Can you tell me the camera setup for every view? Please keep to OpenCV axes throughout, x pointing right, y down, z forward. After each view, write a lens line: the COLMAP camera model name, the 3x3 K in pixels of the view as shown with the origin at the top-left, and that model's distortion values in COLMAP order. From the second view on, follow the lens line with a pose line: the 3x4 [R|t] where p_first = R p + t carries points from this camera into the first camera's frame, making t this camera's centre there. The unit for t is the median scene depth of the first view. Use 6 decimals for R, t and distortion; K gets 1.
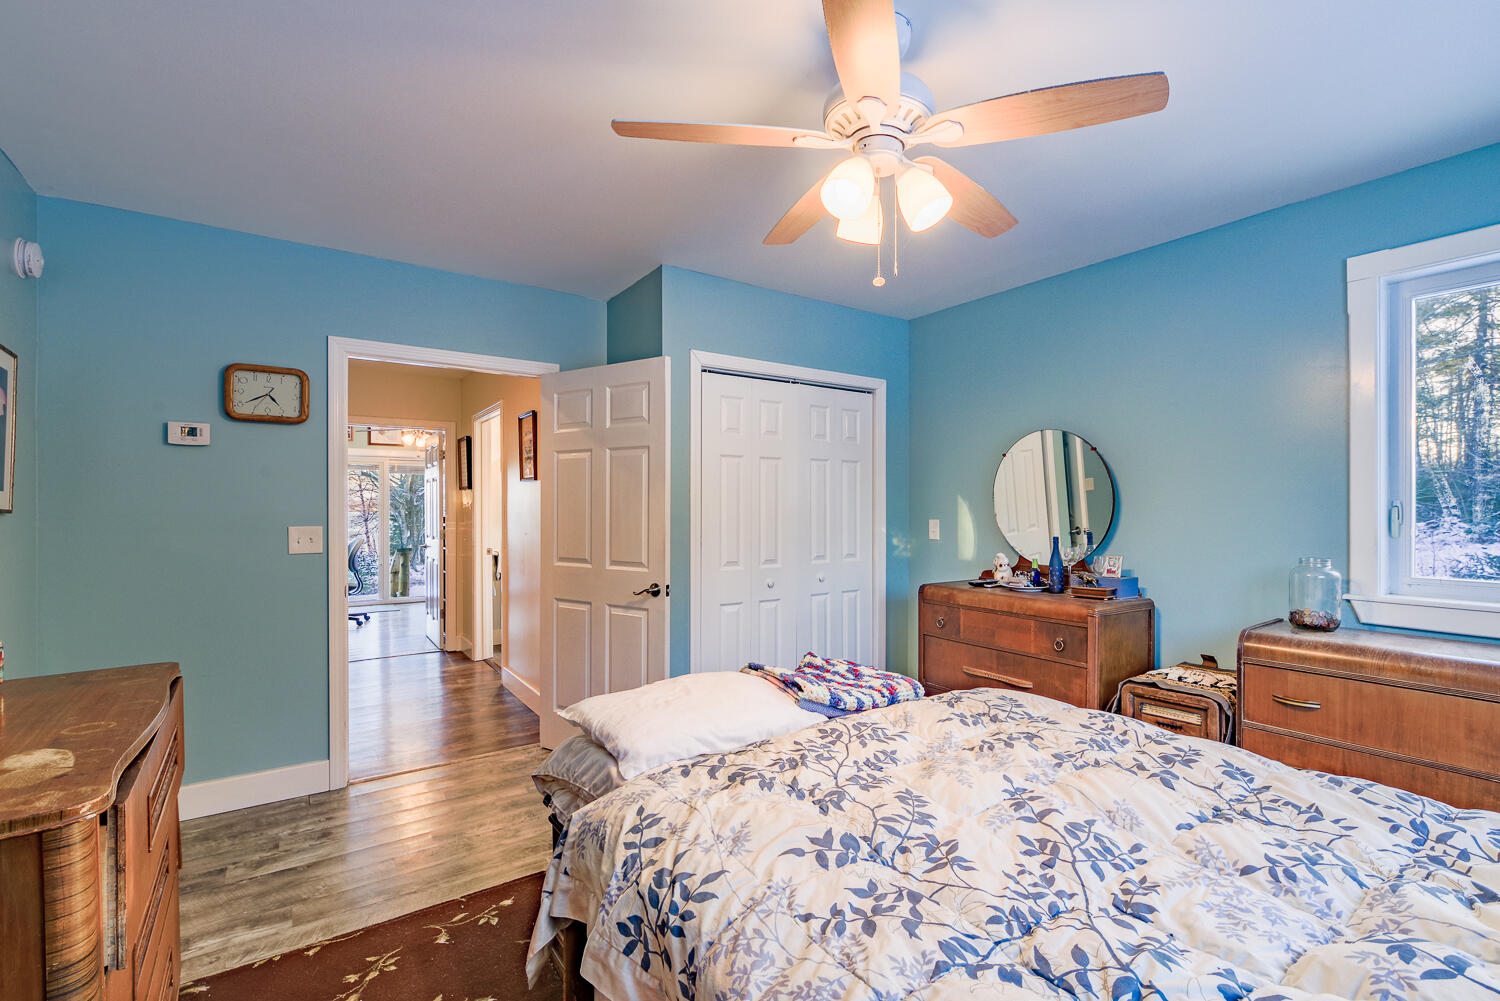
lens RADIAL K [[656.6, 0, 744.8], [0, 656.6, 509.8], [0, 0, 1]] dist [-0.004045, 0.000138]
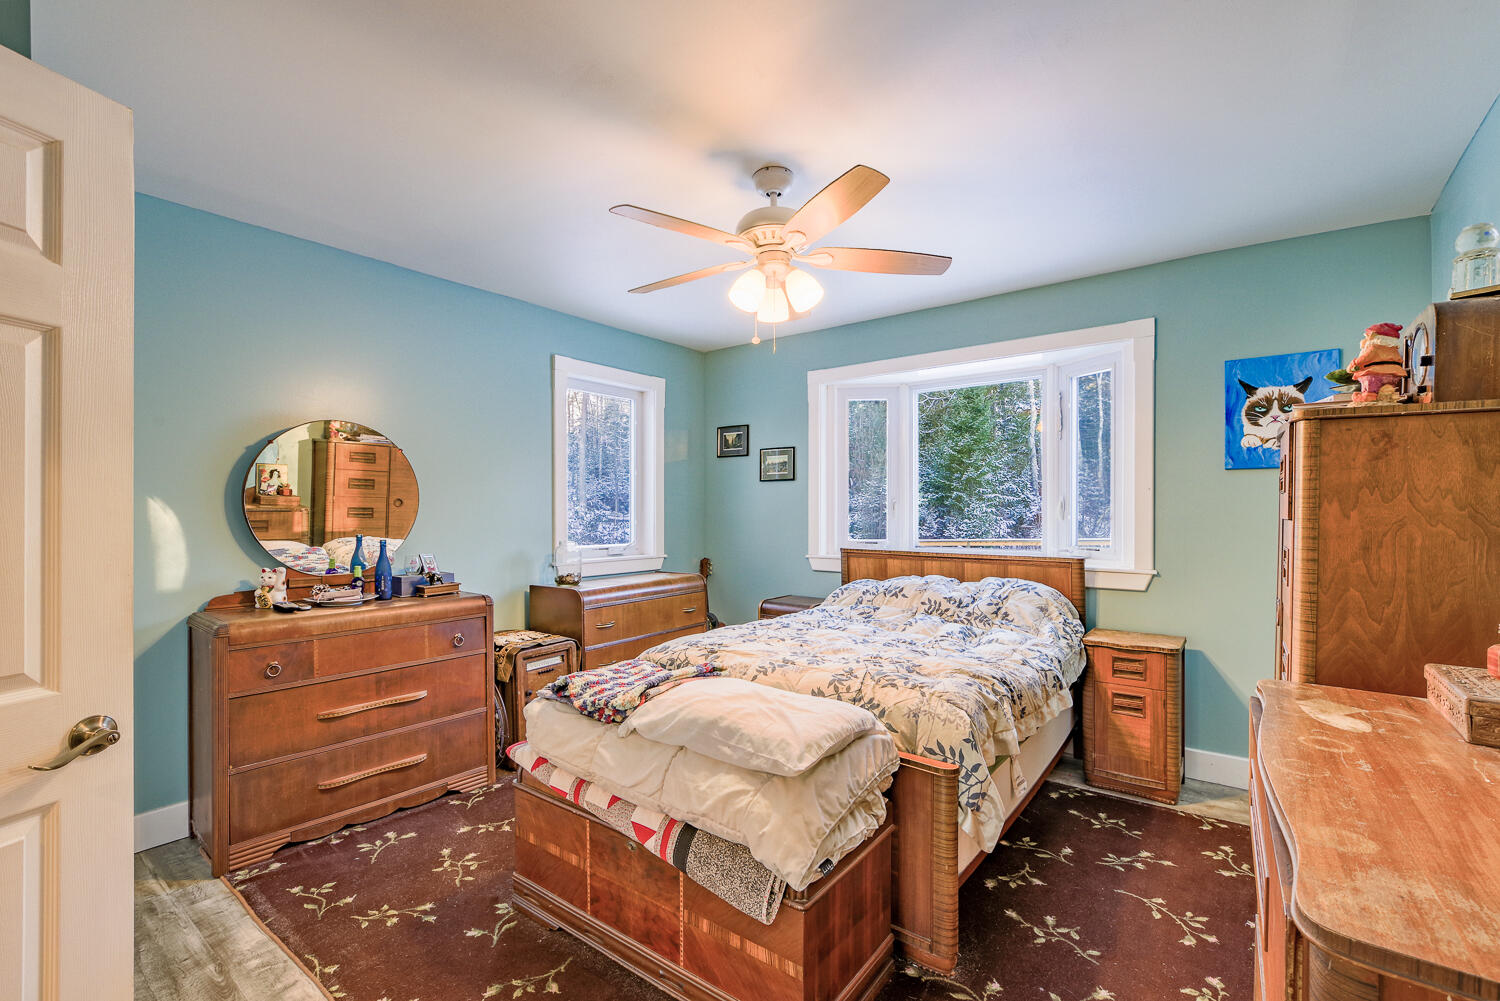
lens RADIAL K [[656.6, 0, 745.6], [0, 656.6, 506.4], [0, 0, 1]] dist [-0.004045, 0.000138]
pose [[-0.282012, 0.003177, 0.959406, -0.574543], [-0.005881, 0.999970, -0.005040, -0.004767], [-0.959393, -0.007064, -0.281985, 0.745292]]
